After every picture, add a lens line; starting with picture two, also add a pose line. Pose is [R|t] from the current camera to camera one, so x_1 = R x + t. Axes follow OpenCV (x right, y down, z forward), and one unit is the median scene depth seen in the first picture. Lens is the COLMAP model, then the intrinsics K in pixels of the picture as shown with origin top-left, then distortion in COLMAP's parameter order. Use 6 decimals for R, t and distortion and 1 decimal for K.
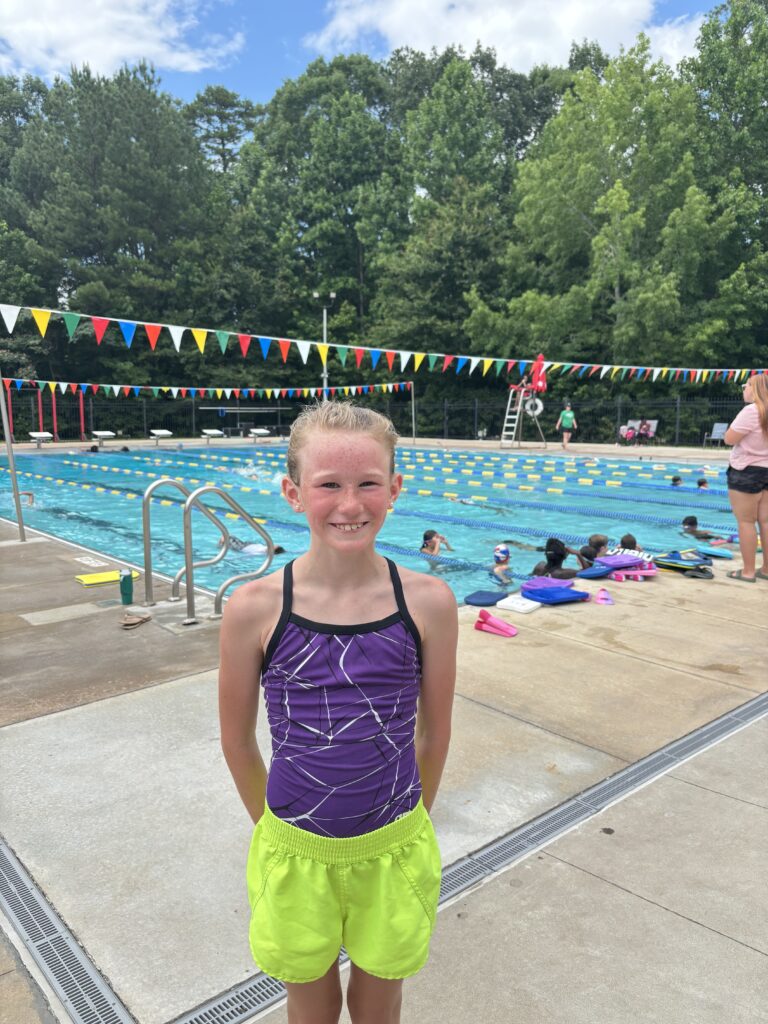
lens RADIAL K [[761.5, 0, 396.2], [0, 761.5, 514.8], [0, 0, 1]] dist [0.006588, -0.032474]
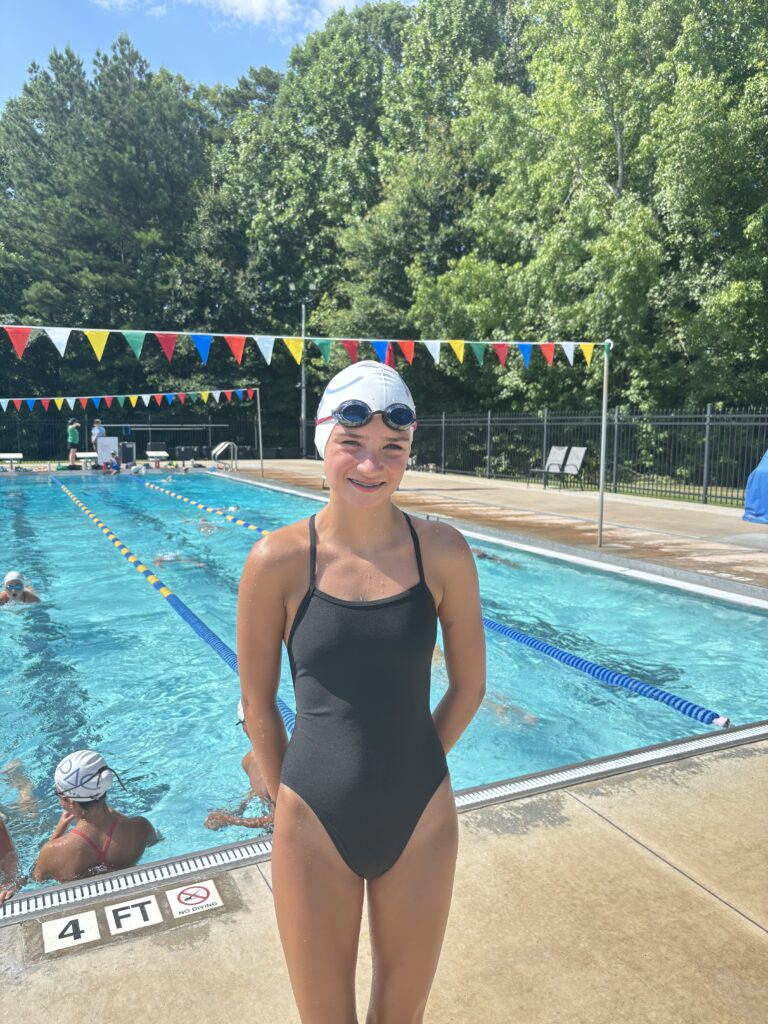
lens RADIAL K [[781.6, 0, 389.2], [0, 781.6, 499.9], [0, 0, 1]] dist [-0.001328, 0.004517]
pose [[0.960734, 0.029380, -0.275911, 0.262039], [-0.042569, 0.998213, -0.041932, -0.035304], [0.274186, 0.052031, 0.960268, 0.267077]]
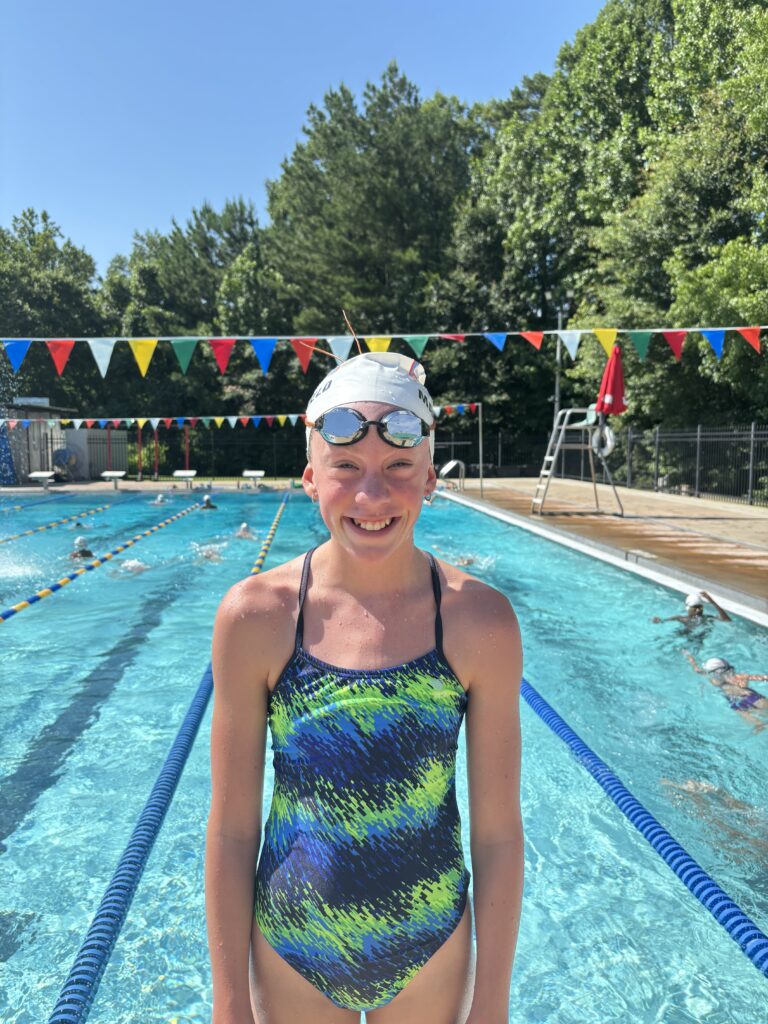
lens RADIAL K [[773.1, 0, 386.4], [0, 773.1, 515.9], [0, 0, 1]] dist [0.002712, -0.024945]
pose [[0.794666, 0.053819, -0.604657, 0.282412], [-0.081006, 0.996555, -0.017760, -0.044513], [0.601618, 0.063095, 0.796288, 0.326926]]
